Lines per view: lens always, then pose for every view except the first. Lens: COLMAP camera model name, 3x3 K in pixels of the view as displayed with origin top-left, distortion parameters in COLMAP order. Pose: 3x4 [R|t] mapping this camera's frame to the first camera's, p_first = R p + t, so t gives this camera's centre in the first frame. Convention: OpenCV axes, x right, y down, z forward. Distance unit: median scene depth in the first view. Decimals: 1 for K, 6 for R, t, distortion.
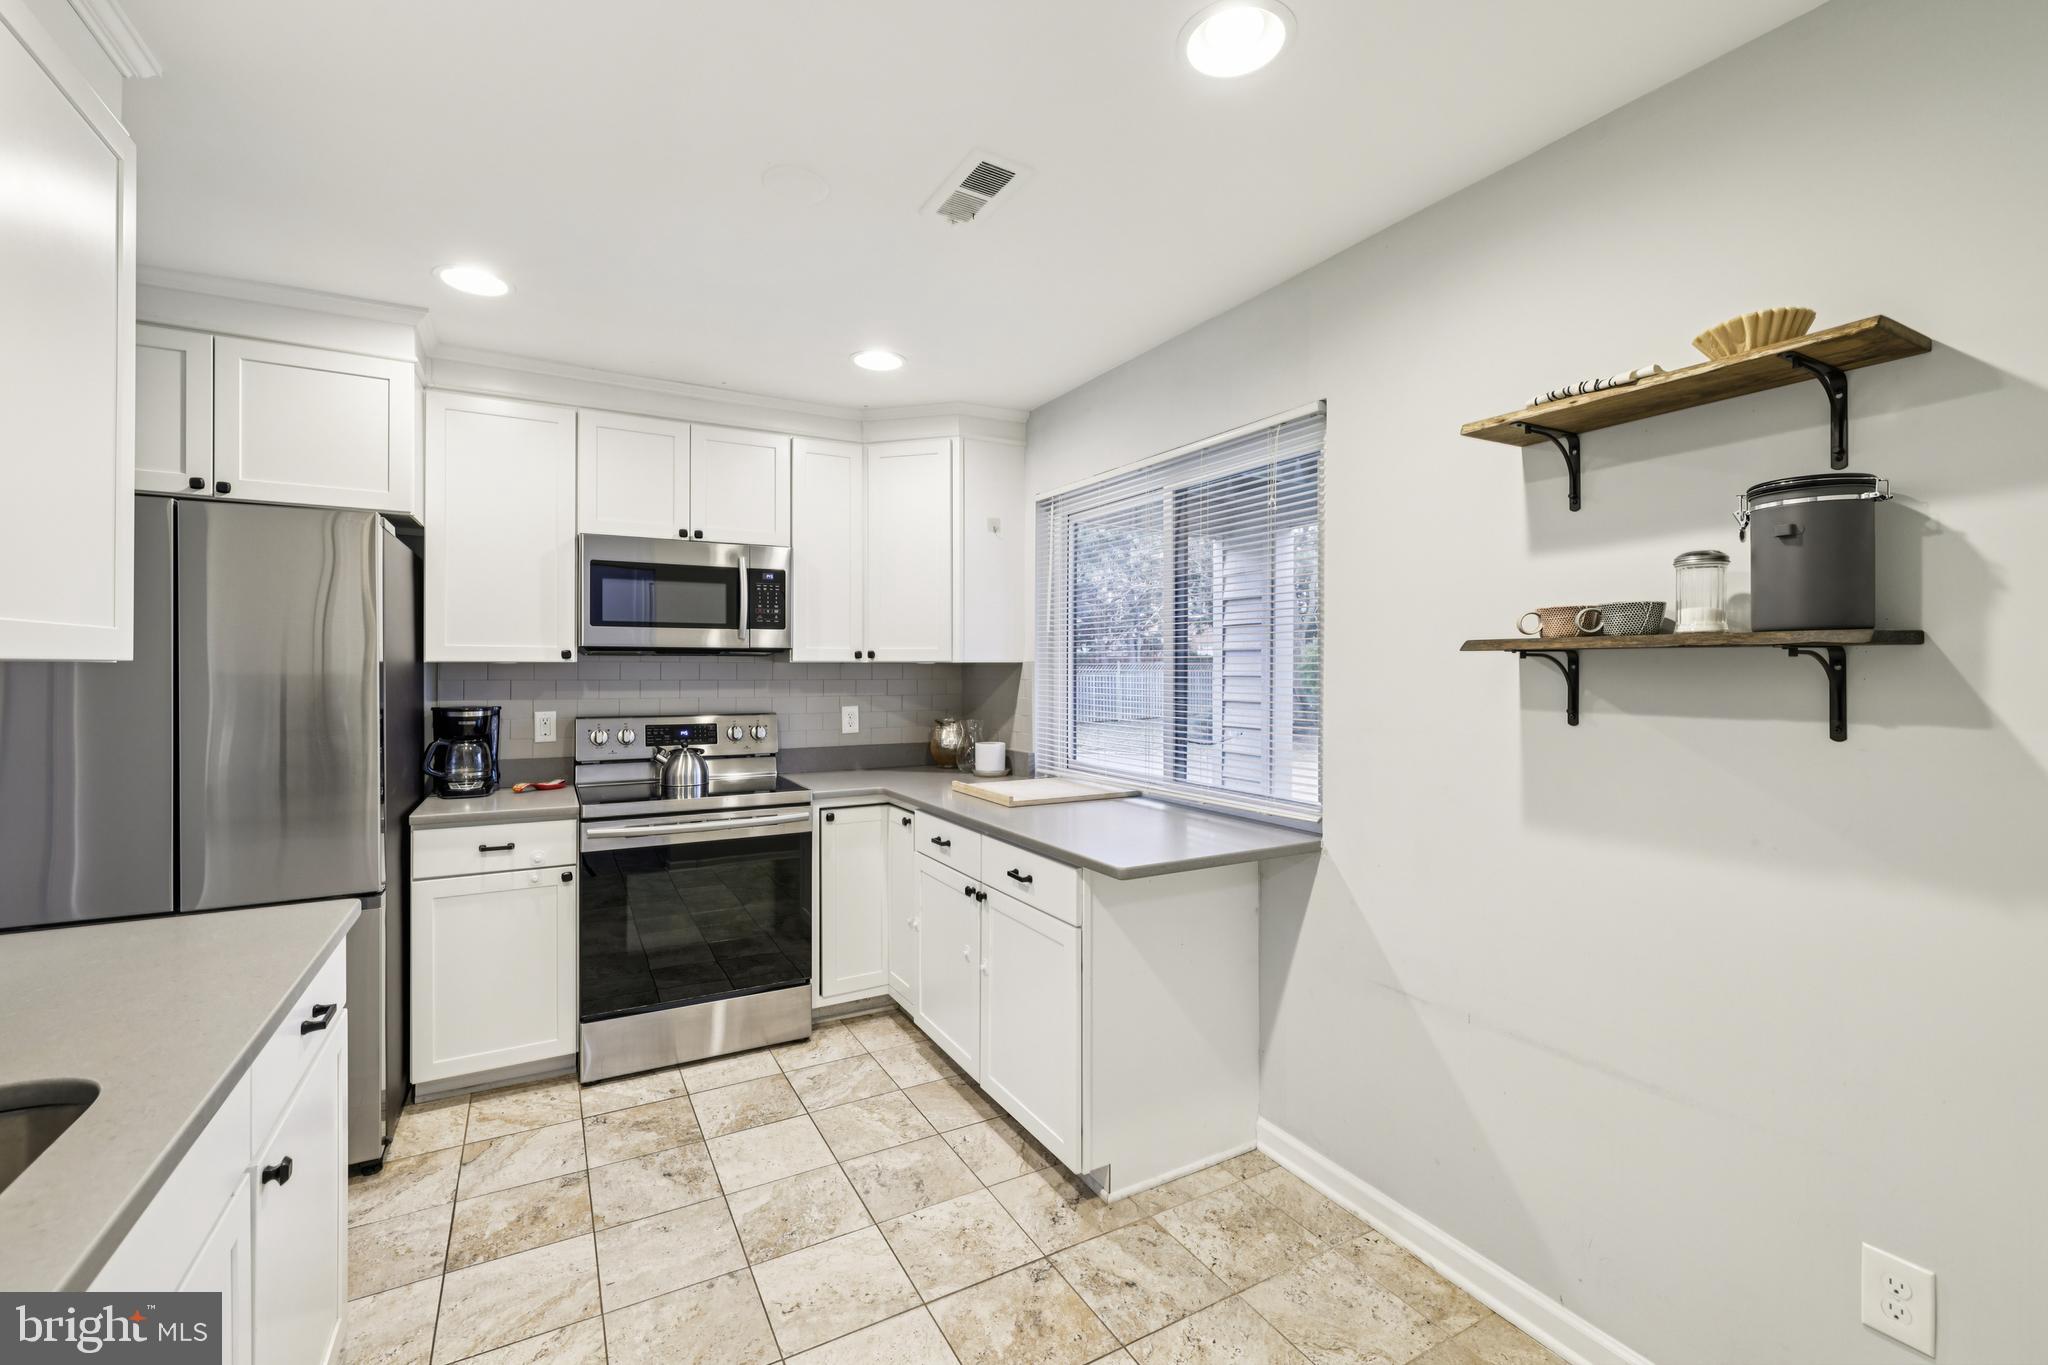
lens RADIAL K [[861.3, 0, 1006.4], [0, 861.3, 667.2], [0, 0, 1]] dist [-0.002864, 0.001373]
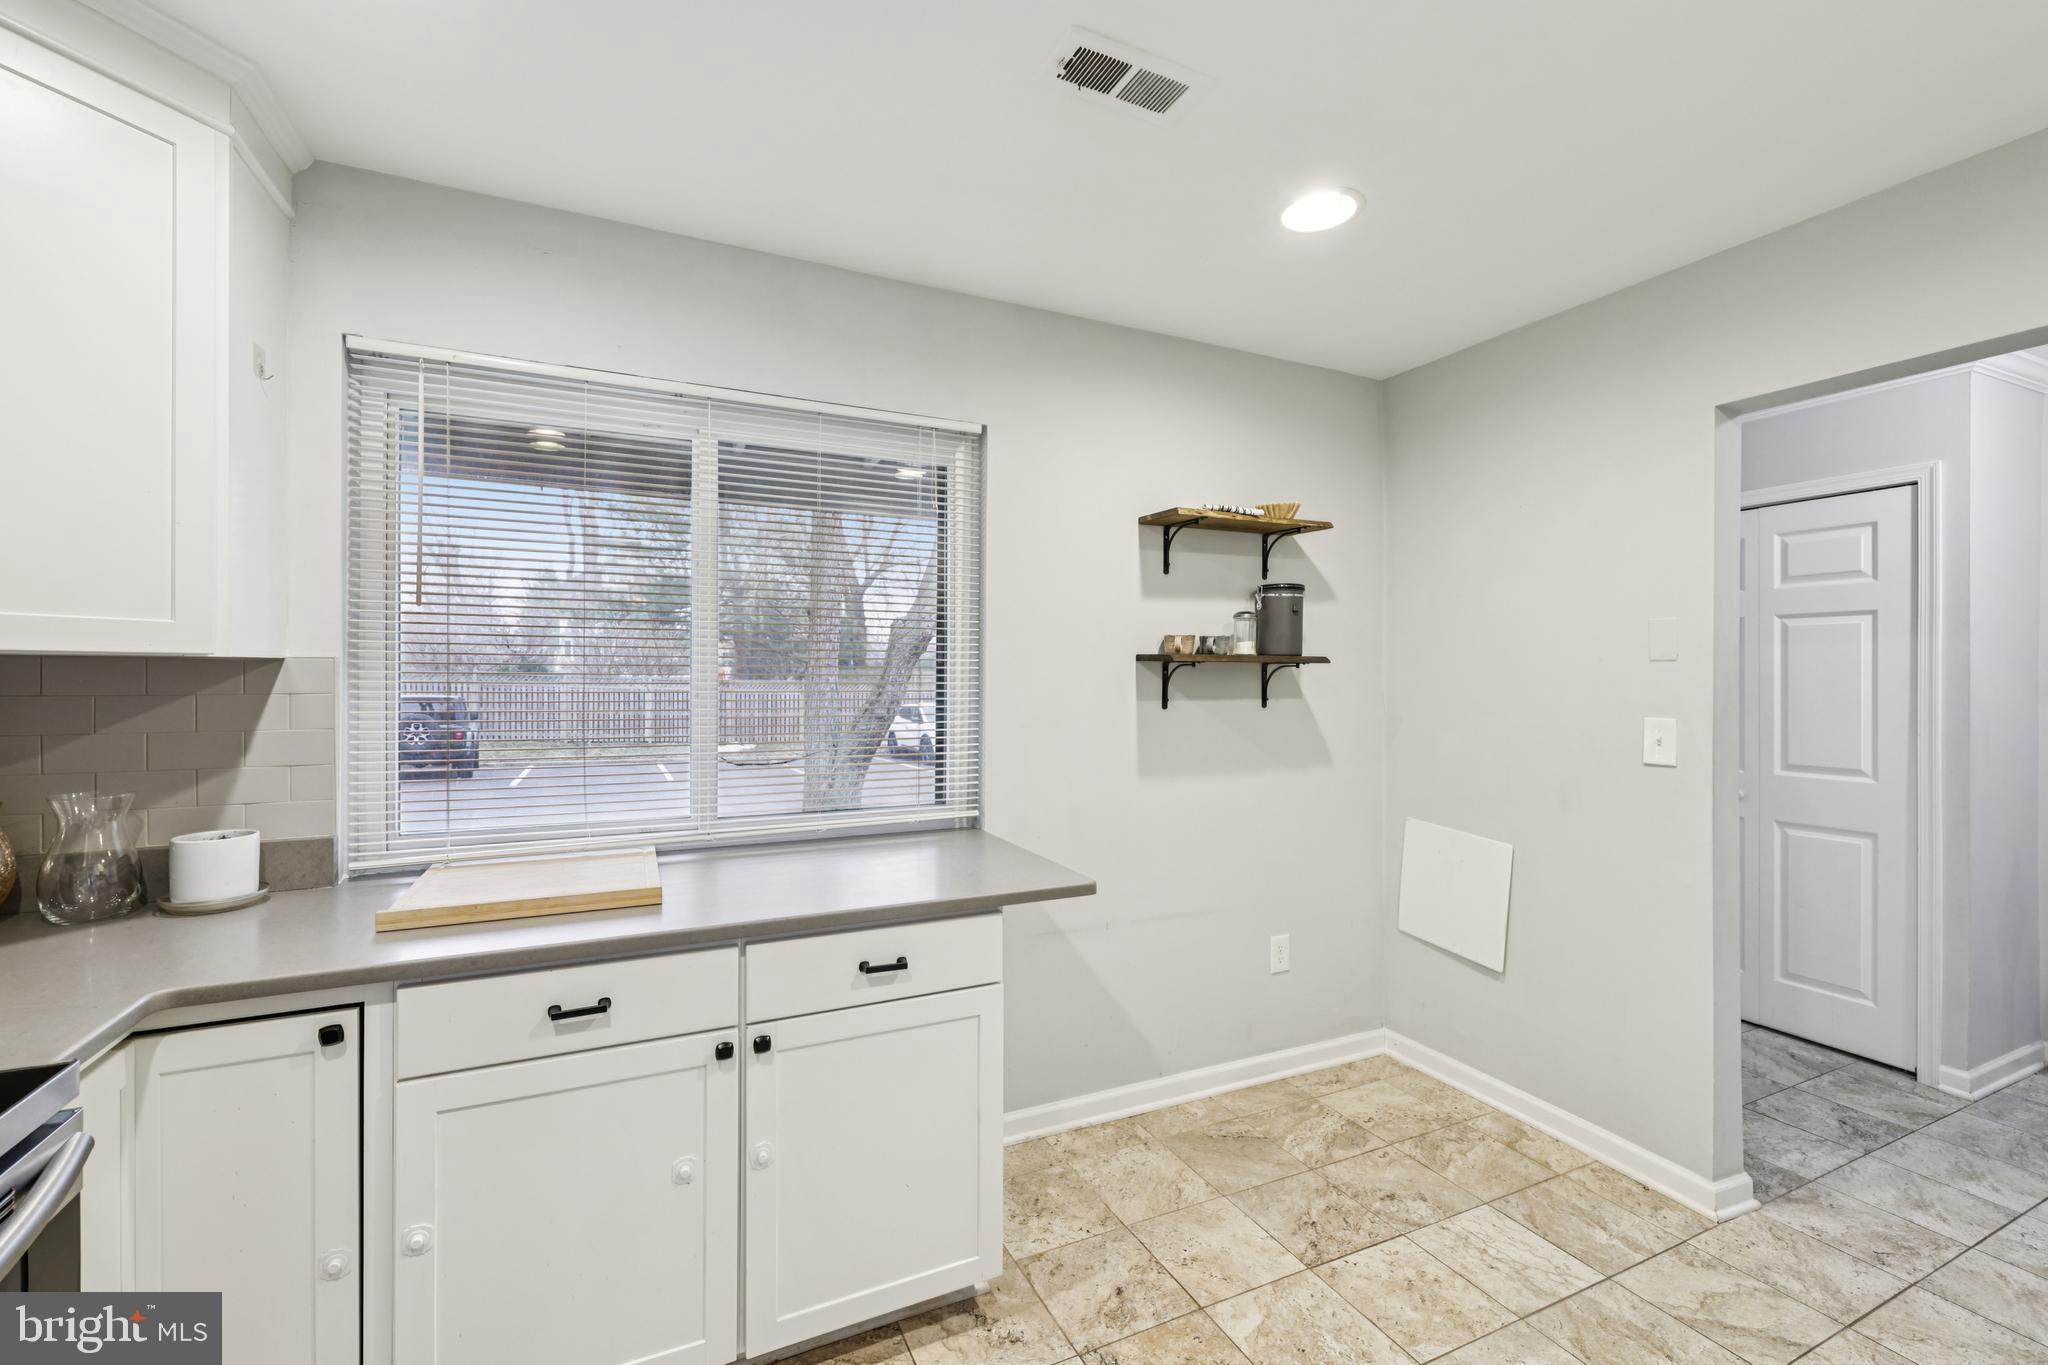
lens RADIAL K [[861.3, 0, 1023.5], [0, 861.3, 672.8], [0, 0, 1]] dist [-0.002864, 0.001373]
pose [[0.059000, -0.000801, 0.998258, -0.632109], [-0.005565, 0.999984, 0.001132, 0.000129], [-0.998242, -0.005622, 0.058995, 0.779209]]
